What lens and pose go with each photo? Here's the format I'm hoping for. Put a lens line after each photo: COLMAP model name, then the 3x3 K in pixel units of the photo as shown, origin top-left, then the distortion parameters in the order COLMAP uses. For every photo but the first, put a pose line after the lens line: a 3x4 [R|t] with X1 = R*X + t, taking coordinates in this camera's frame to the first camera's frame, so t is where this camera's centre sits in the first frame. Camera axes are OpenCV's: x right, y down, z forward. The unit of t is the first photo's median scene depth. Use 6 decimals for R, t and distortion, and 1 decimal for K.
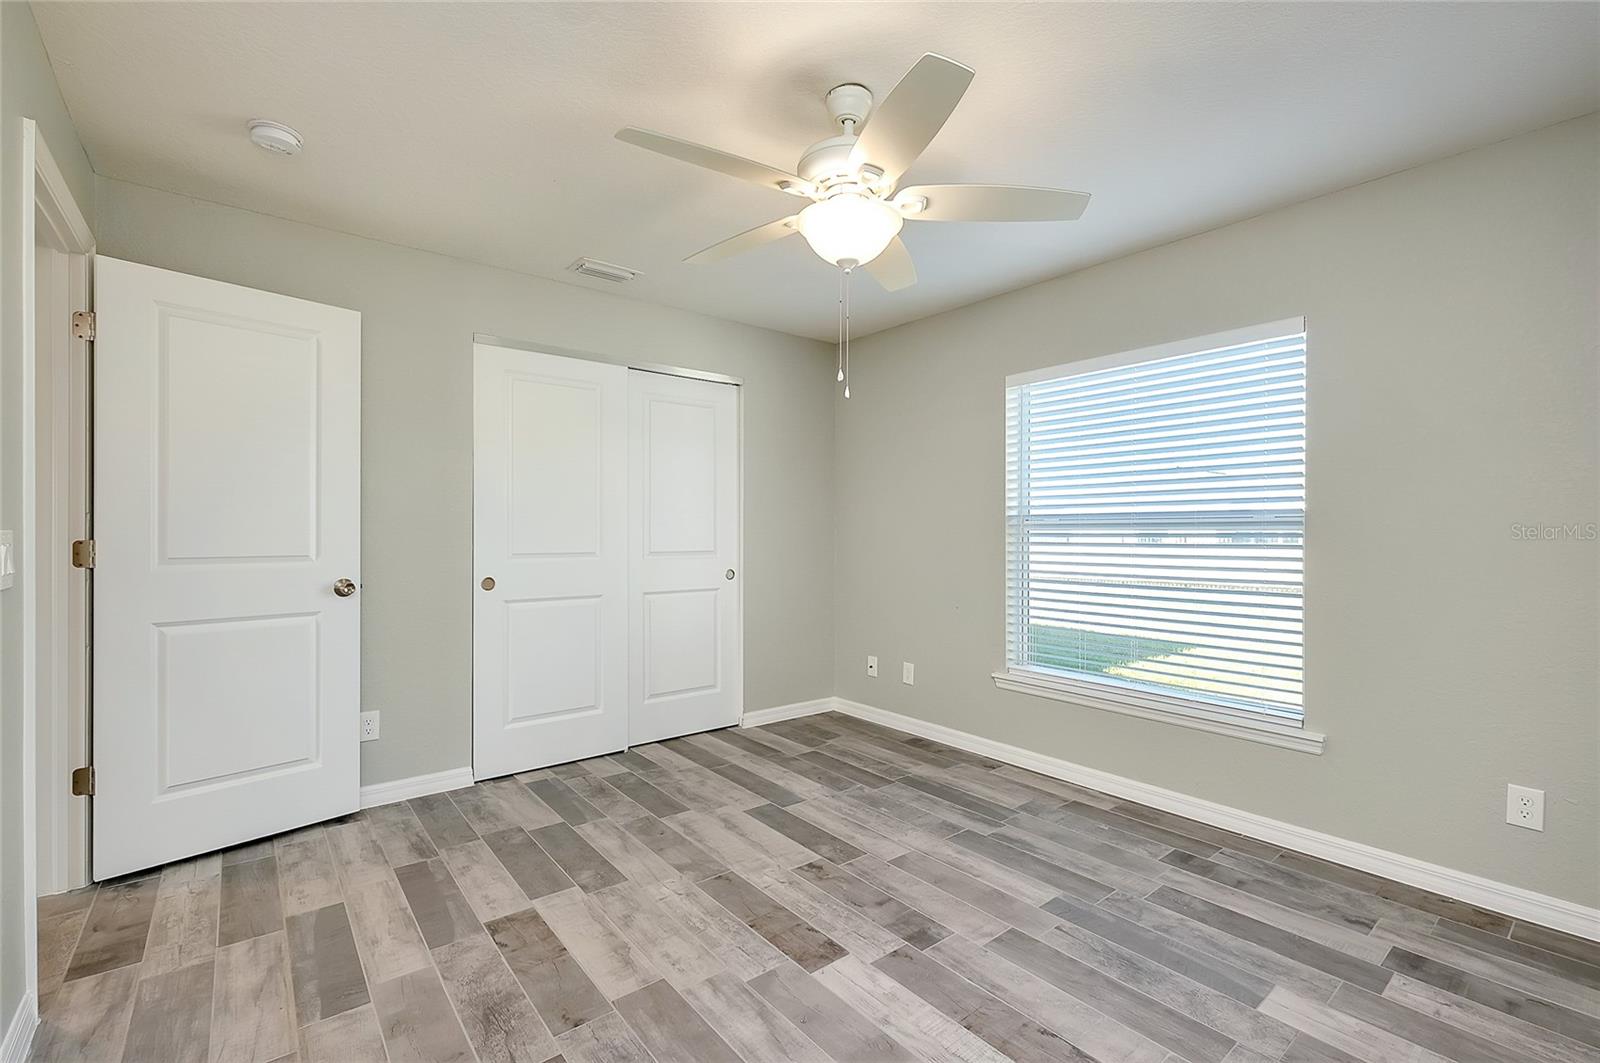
lens RADIAL K [[711.3, 0, 802.2], [0, 711.3, 528.8], [0, 0, 1]] dist [-0.003298, -0.000495]
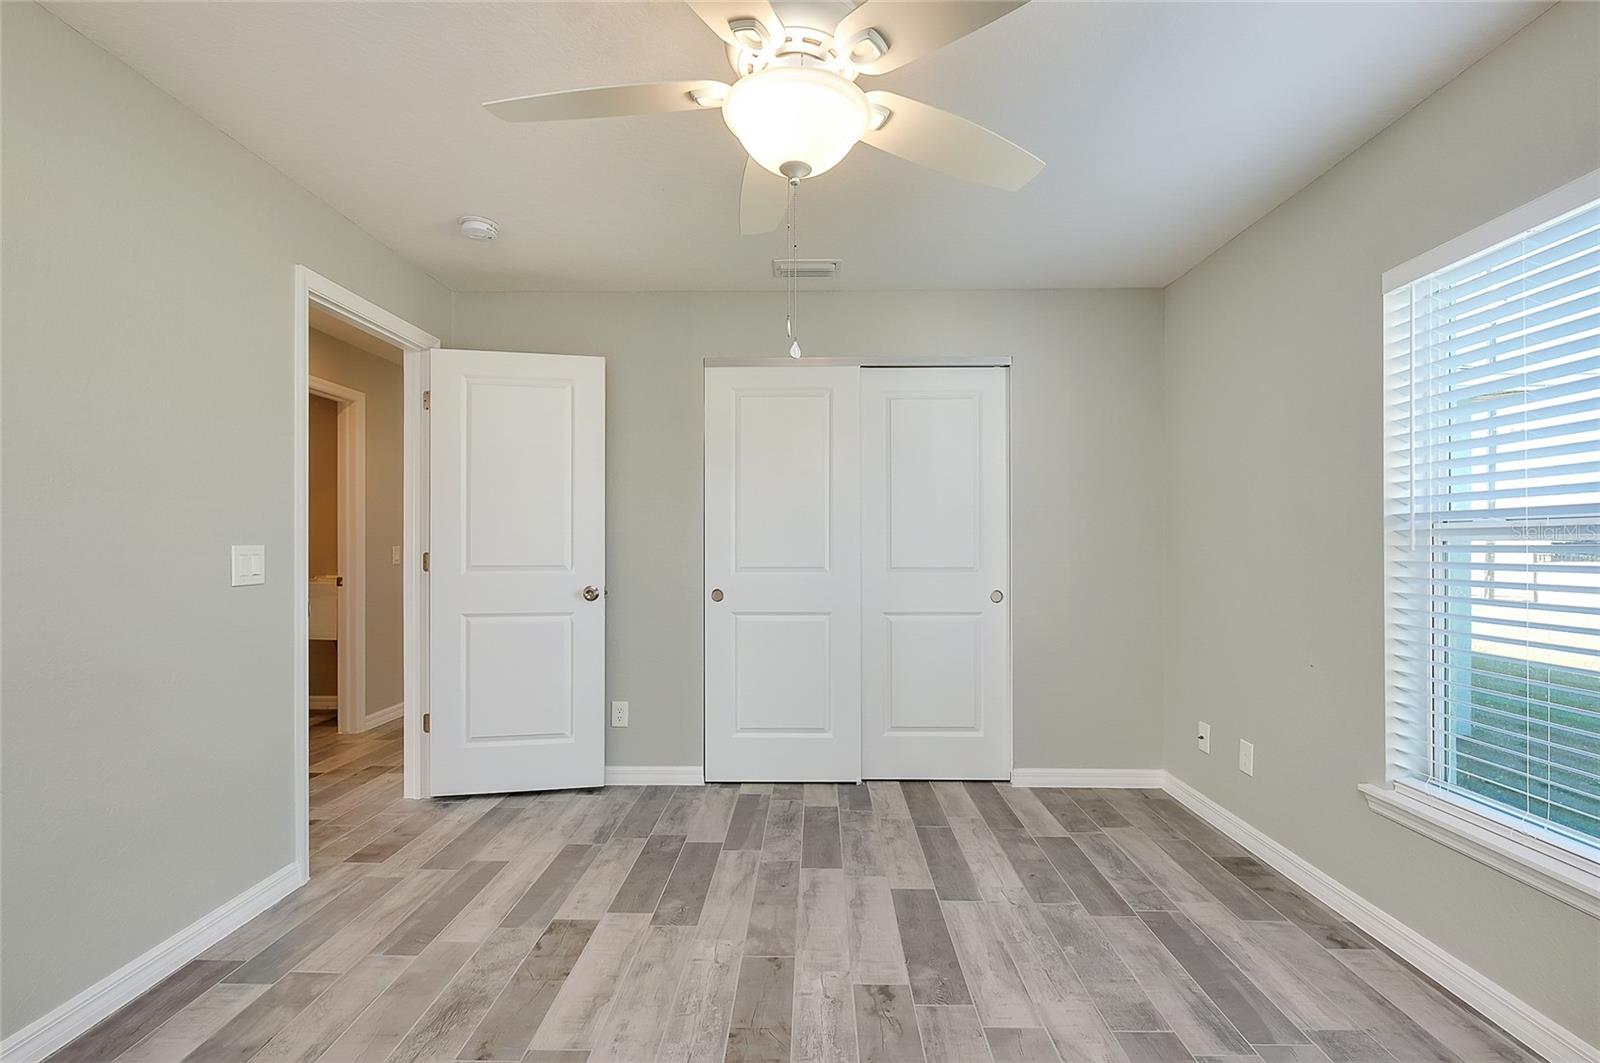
lens RADIAL K [[711.3, 0, 795.2], [0, 711.3, 539.9], [0, 0, 1]] dist [-0.003298, -0.000495]
pose [[0.761698, -0.007678, -0.647887, 0.374258], [0.005208, 0.999970, -0.005728, 0.003077], [0.647911, 0.000989, 0.761715, 0.320736]]
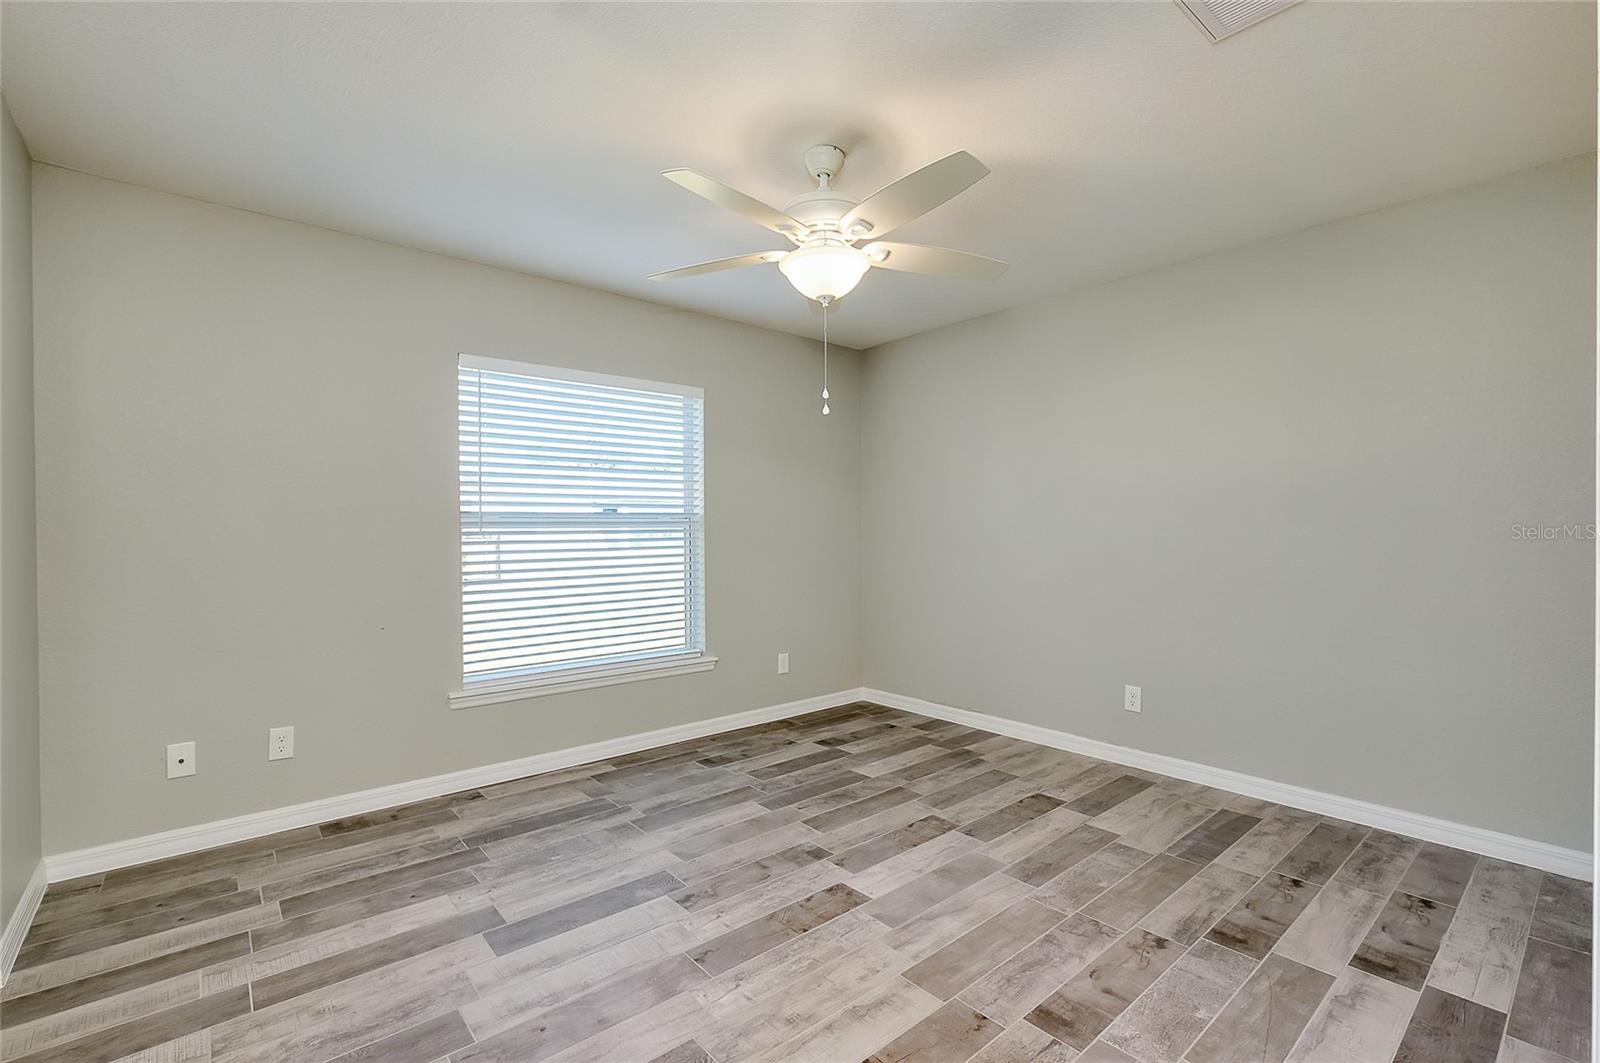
lens RADIAL K [[711.3, 0, 813.7], [0, 711.3, 527.3], [0, 0, 1]] dist [-0.003298, -0.000495]
pose [[-0.041053, -0.002996, 0.999152, -0.778144], [0.001739, 0.999994, 0.003070, -0.002498], [-0.999155, 0.001864, -0.041048, 0.757988]]
